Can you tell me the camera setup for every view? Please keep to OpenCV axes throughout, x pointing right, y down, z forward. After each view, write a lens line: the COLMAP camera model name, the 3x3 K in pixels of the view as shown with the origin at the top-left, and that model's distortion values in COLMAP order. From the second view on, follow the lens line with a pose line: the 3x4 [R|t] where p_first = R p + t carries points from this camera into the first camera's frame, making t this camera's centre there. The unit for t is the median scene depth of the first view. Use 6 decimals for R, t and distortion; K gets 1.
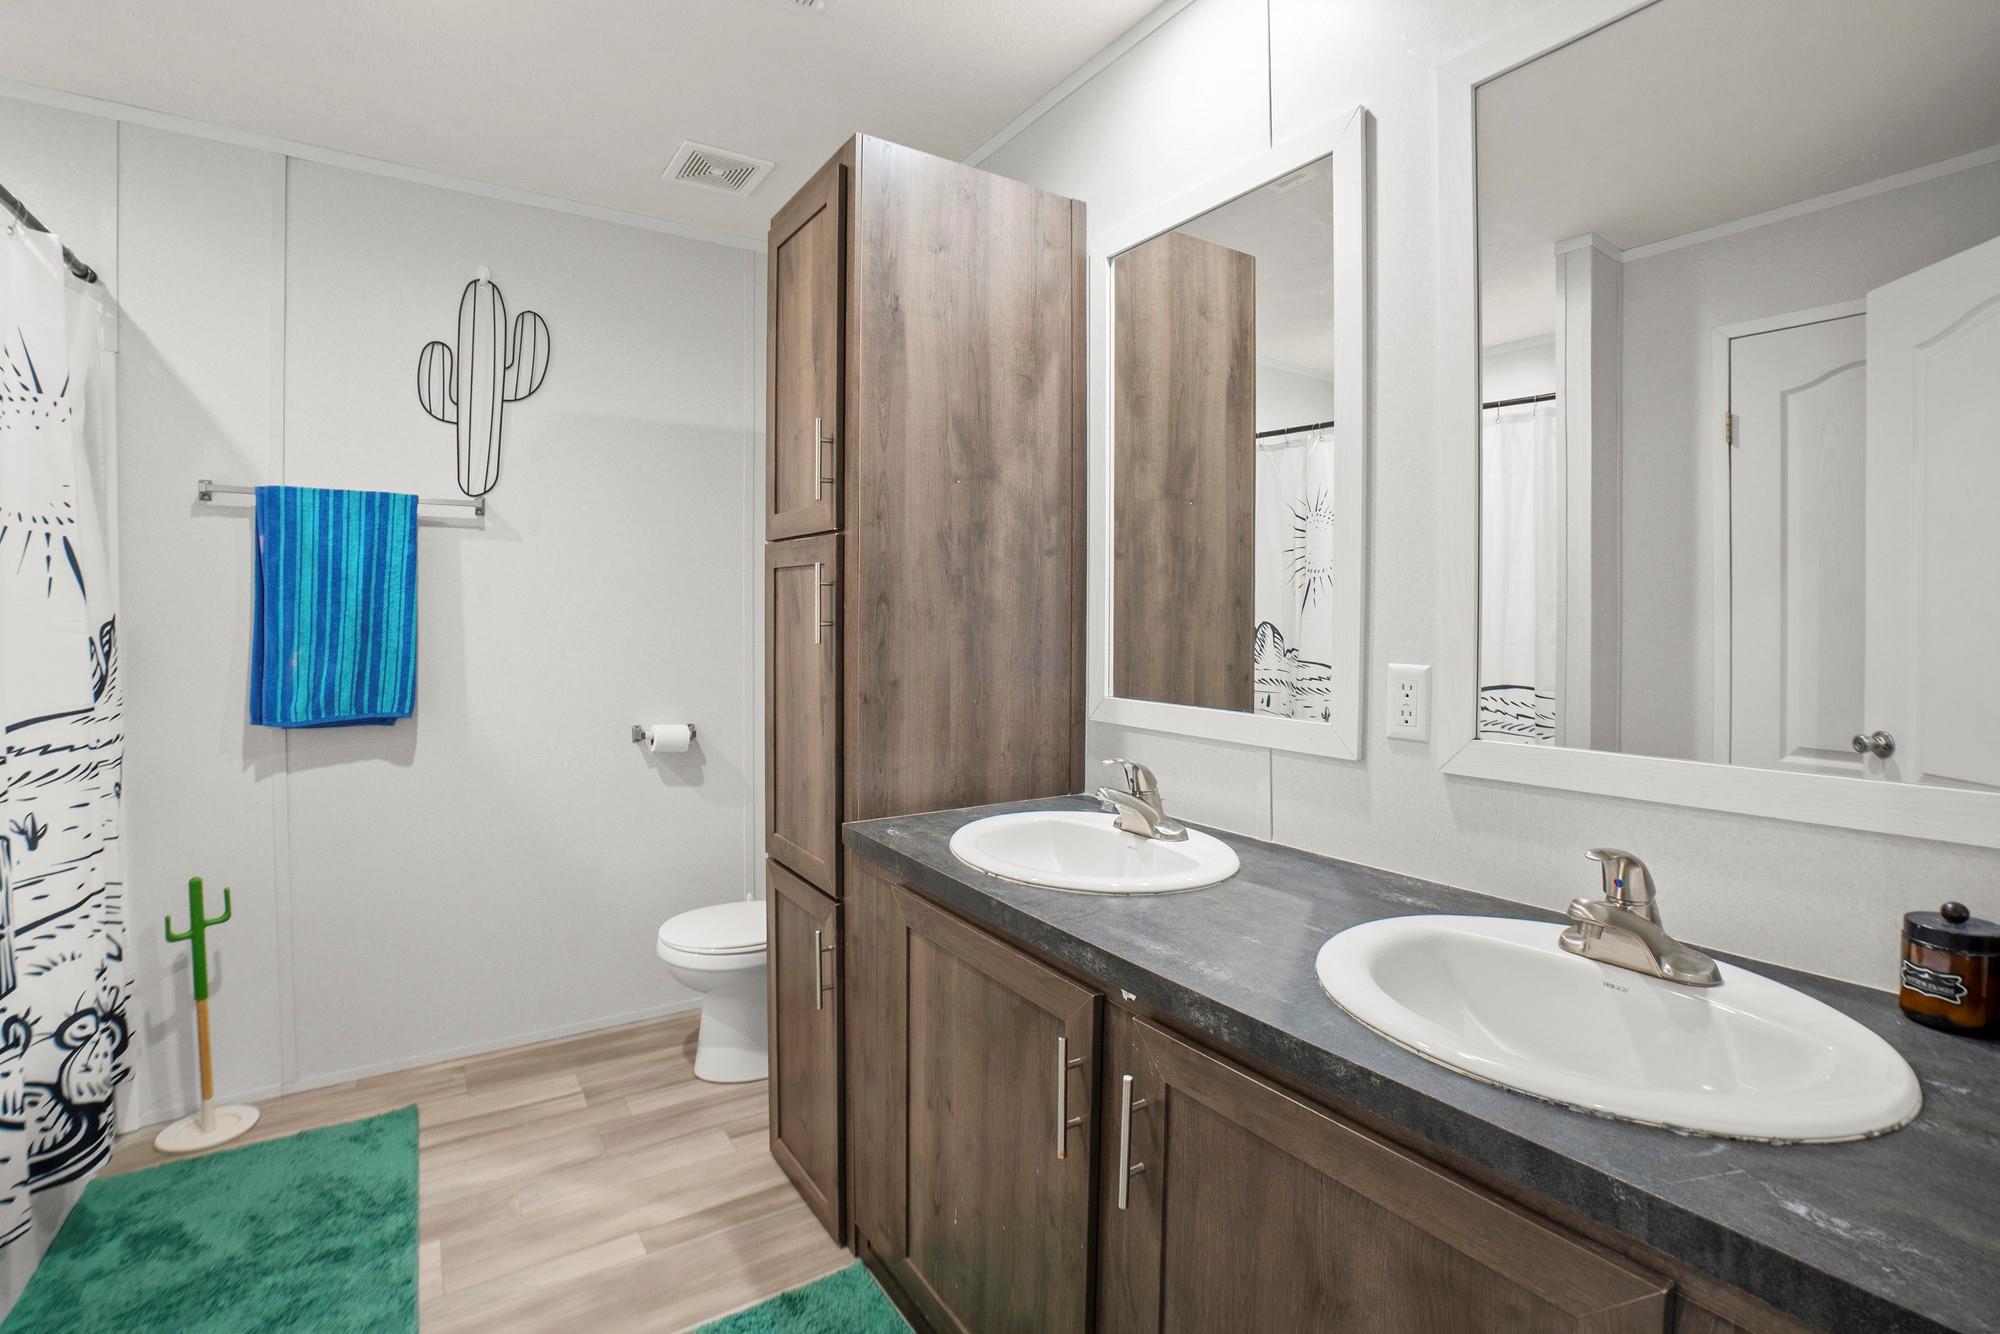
lens RADIAL K [[927.8, 0, 1000.6], [0, 927.8, 648.2], [0, 0, 1]] dist [-0.067638, 0.022025]
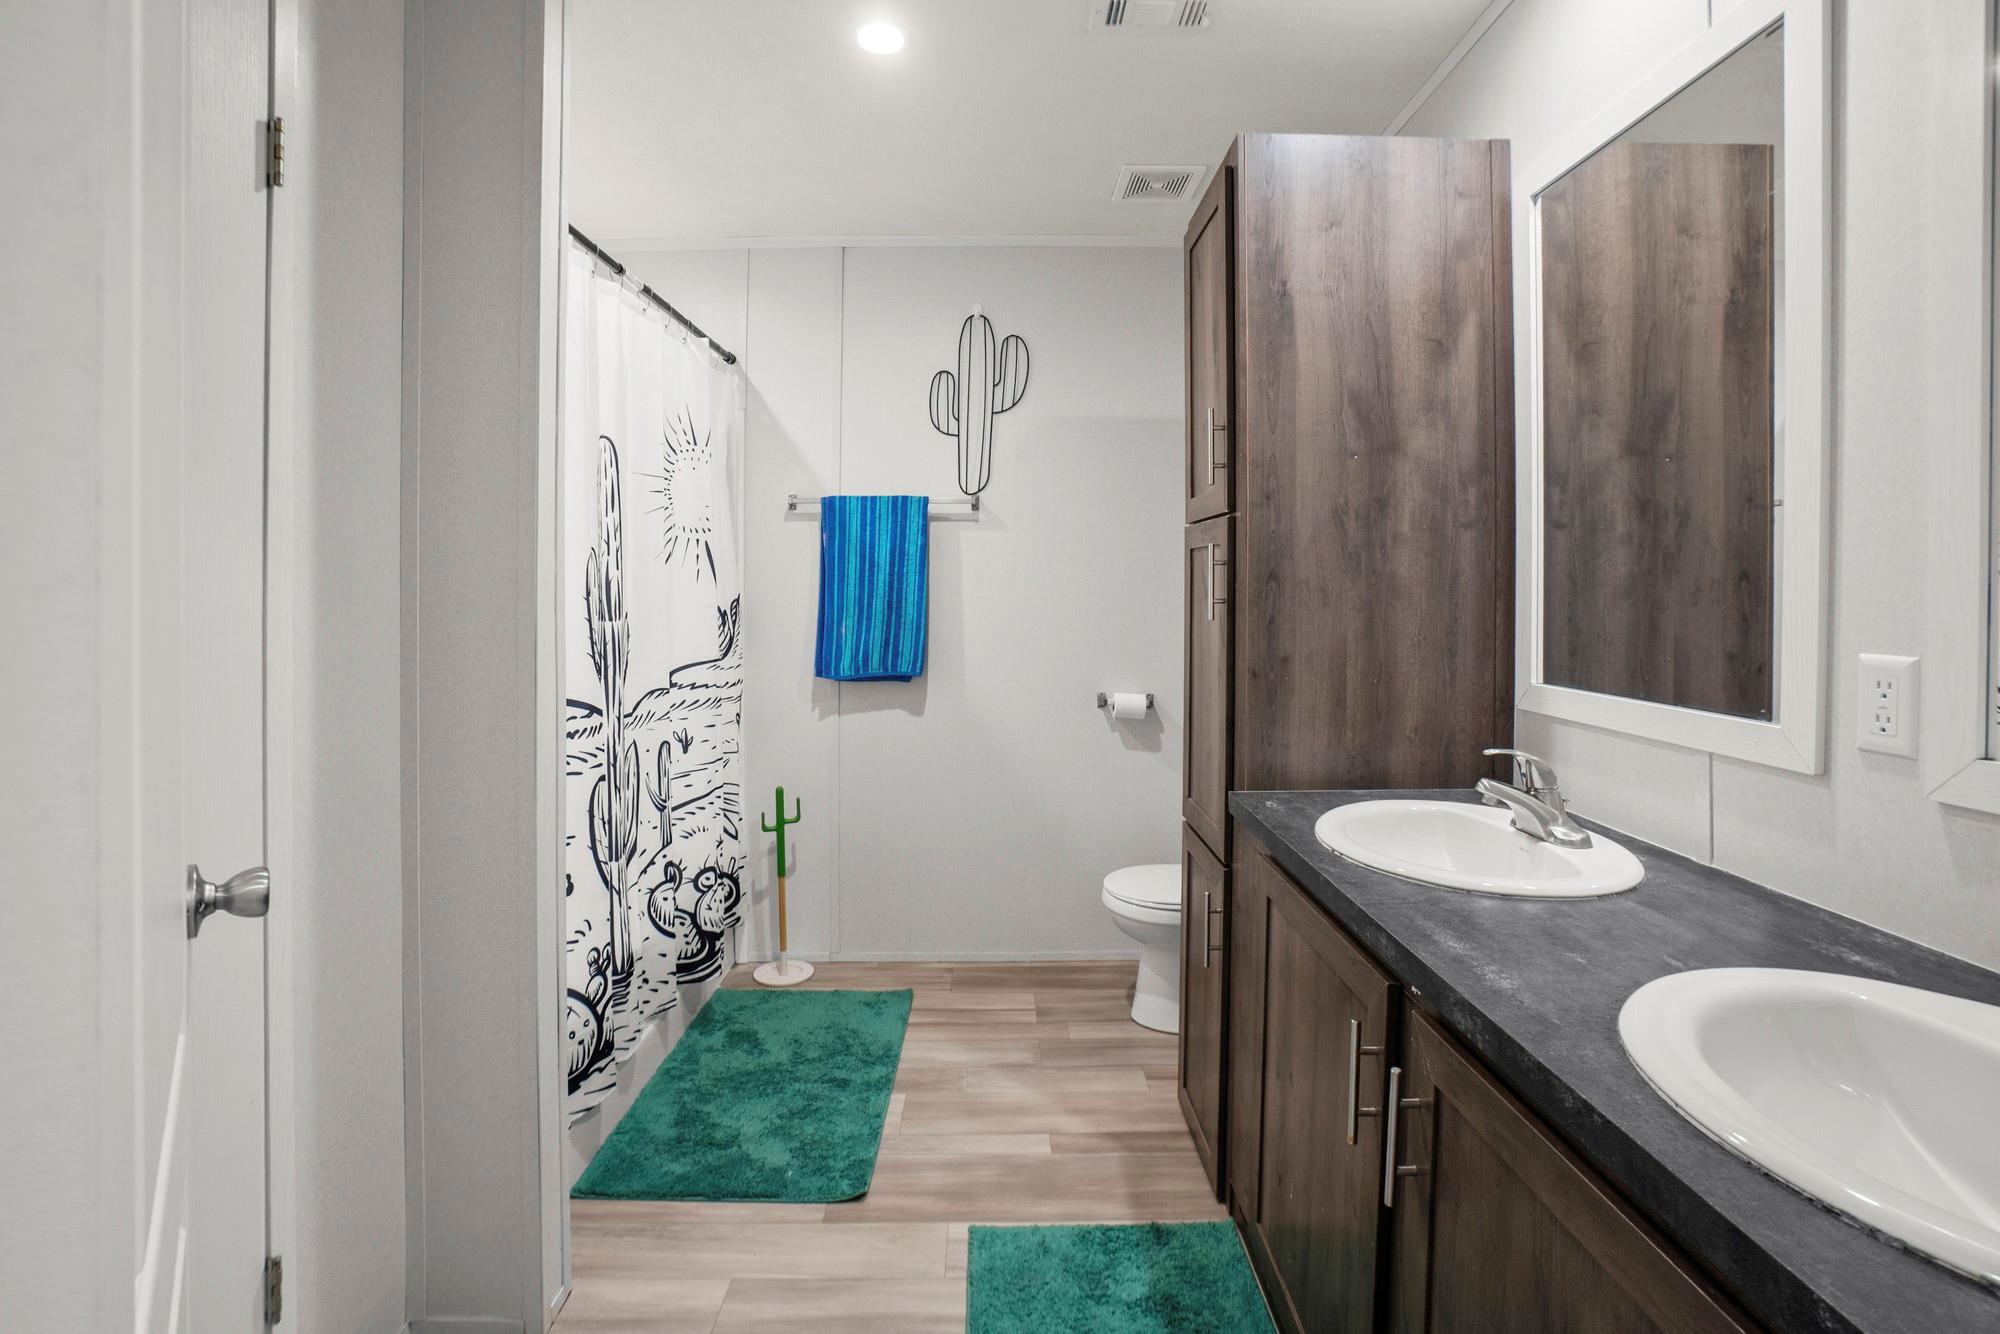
lens RADIAL K [[934.1, 0, 992.5], [0, 934.1, 604.7], [0, 0, 1]] dist [-0.071302, 0.022682]
pose [[0.840826, 0.002191, -0.541301, 0.153720], [-0.014141, 0.999739, -0.017920, -0.000078], [0.541121, 0.022722, 0.840638, -0.028857]]
